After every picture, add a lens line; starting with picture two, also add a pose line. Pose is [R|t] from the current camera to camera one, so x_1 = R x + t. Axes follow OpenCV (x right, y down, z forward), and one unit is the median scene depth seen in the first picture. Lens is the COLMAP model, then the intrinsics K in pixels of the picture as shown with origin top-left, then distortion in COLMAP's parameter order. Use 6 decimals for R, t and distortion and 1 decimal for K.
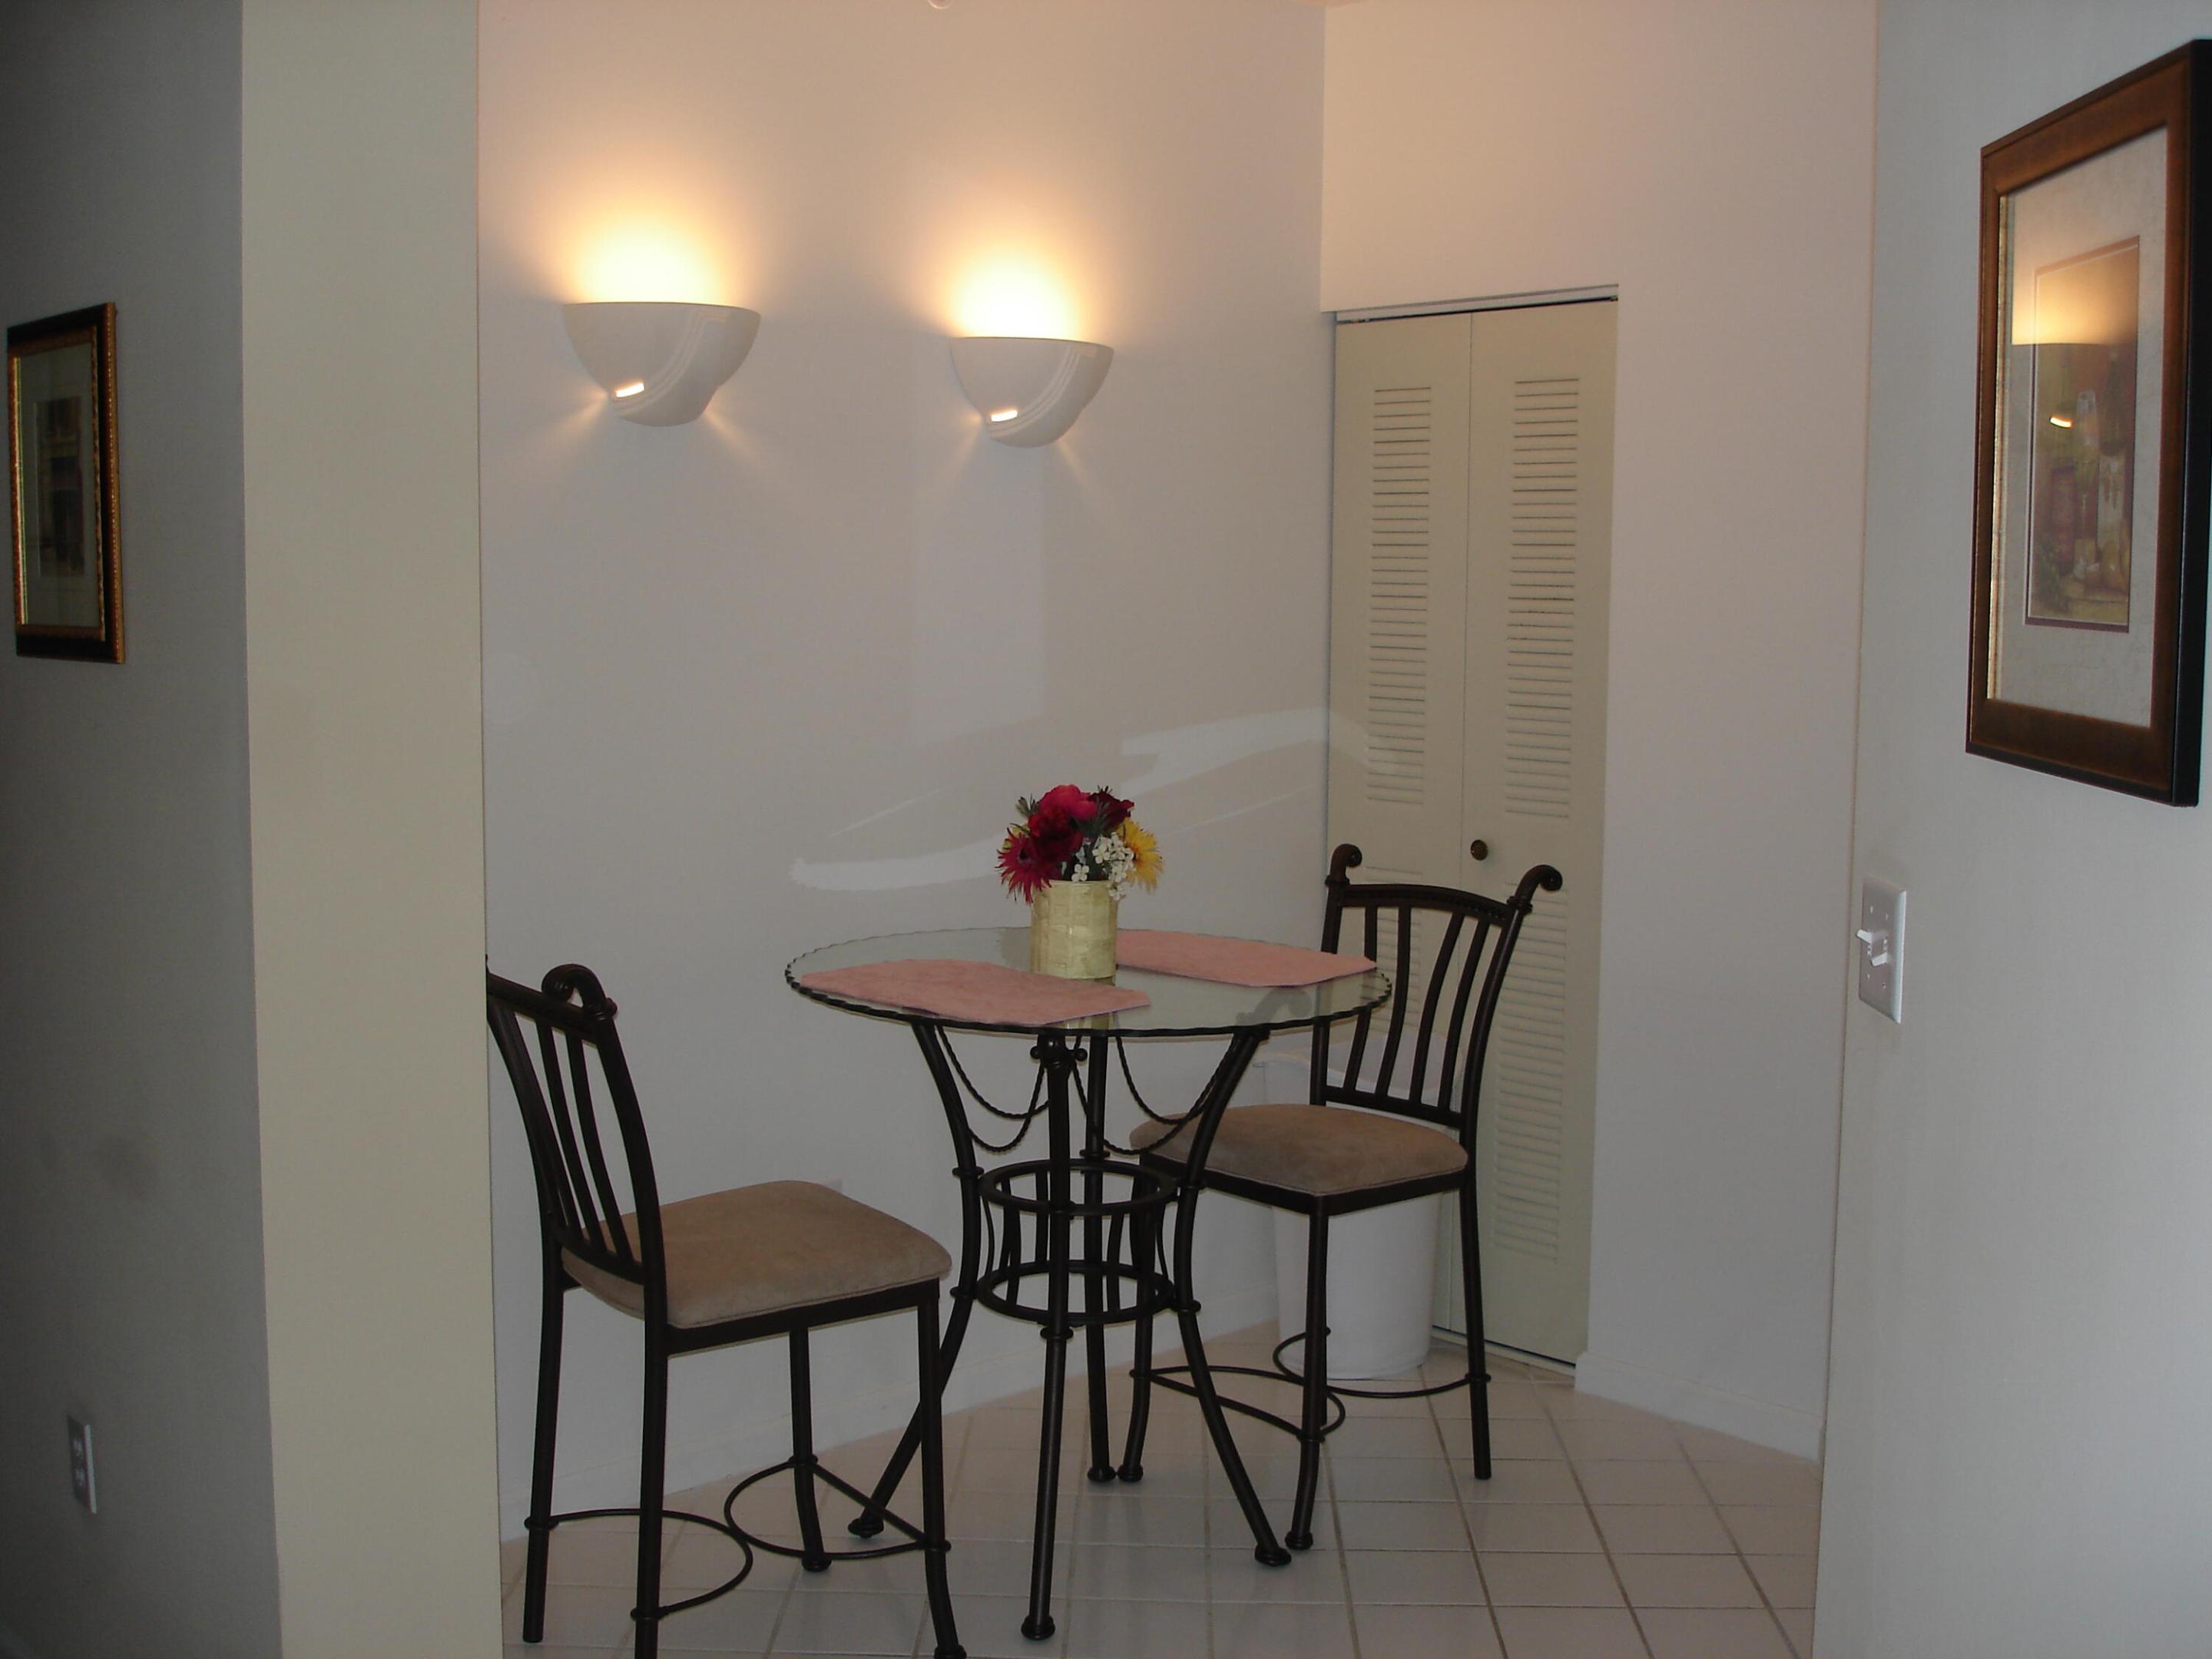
lens RADIAL K [[2487.4, 0, 1106.0], [0, 2487.4, 829.5], [0, 0, 1]] dist [-0.083486, -0.071351]
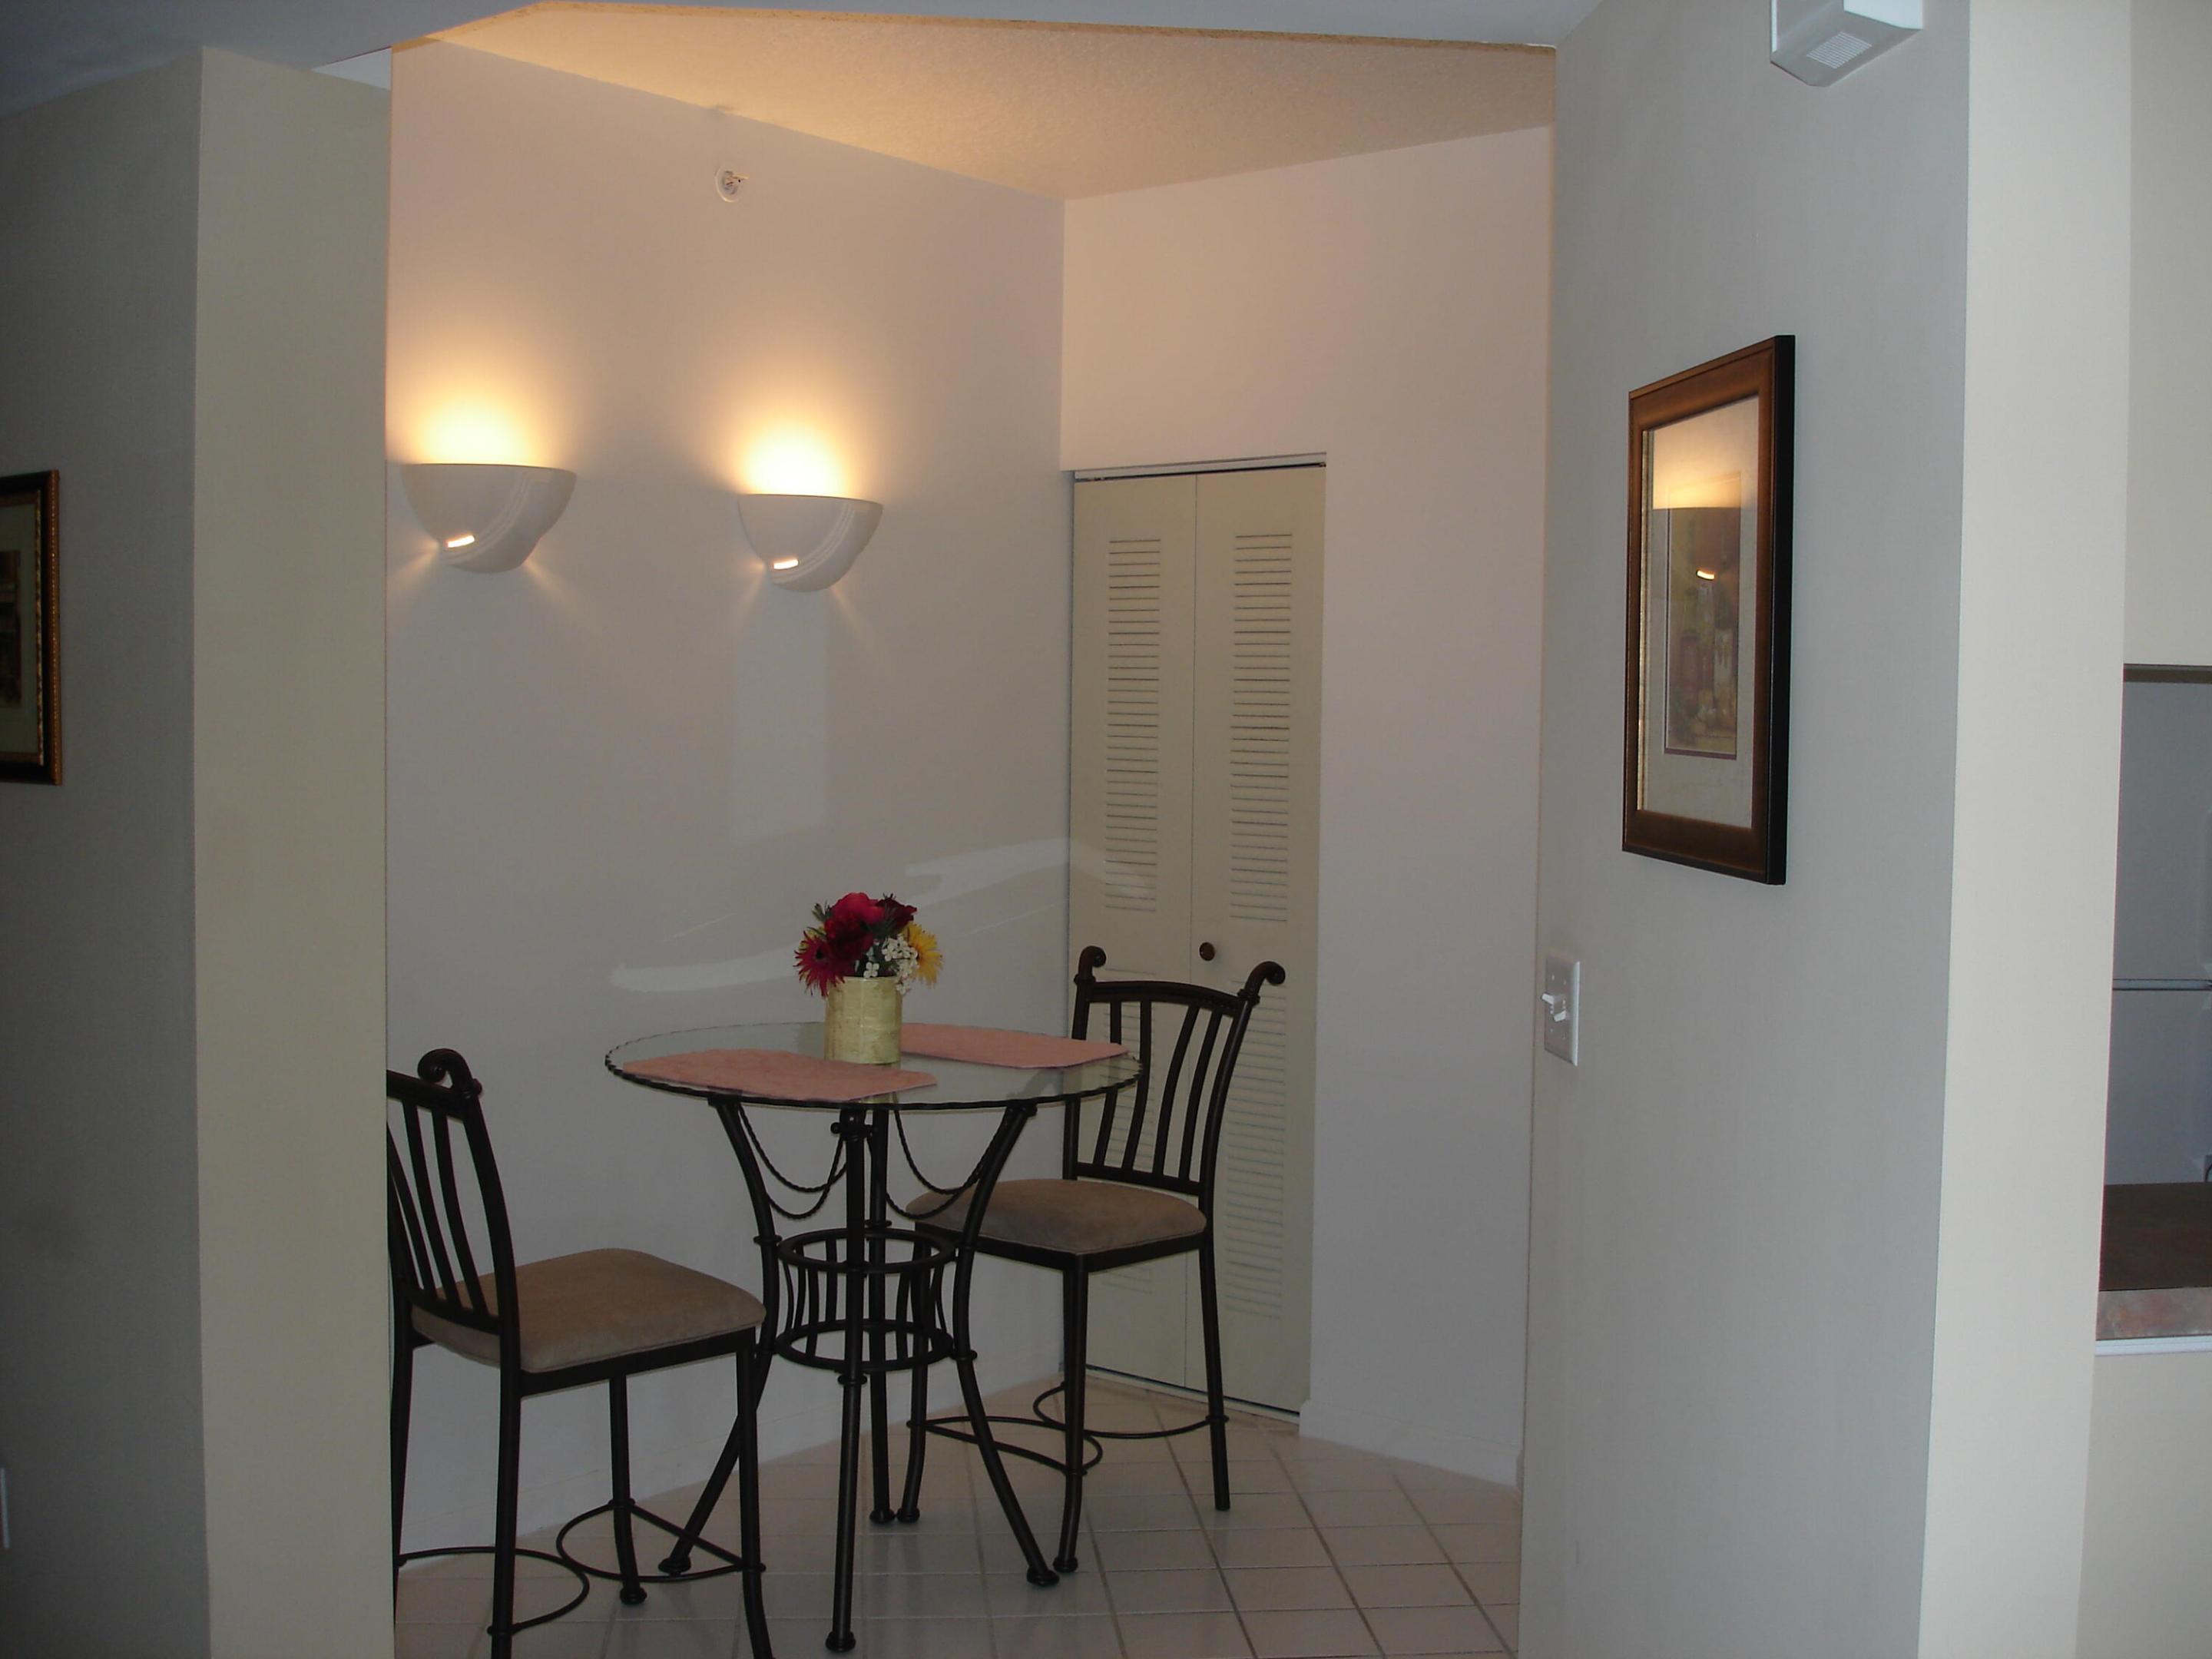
lens RADIAL K [[2487.4, 0, 1106.0], [0, 2487.4, 829.5], [0, 0, 1]] dist [-0.083486, -0.071351]
pose [[0.992202, -0.003471, 0.124592, -0.043813], [0.009607, 0.998768, -0.048678, 0.009427], [-0.124270, 0.049495, 0.991013, -0.137300]]
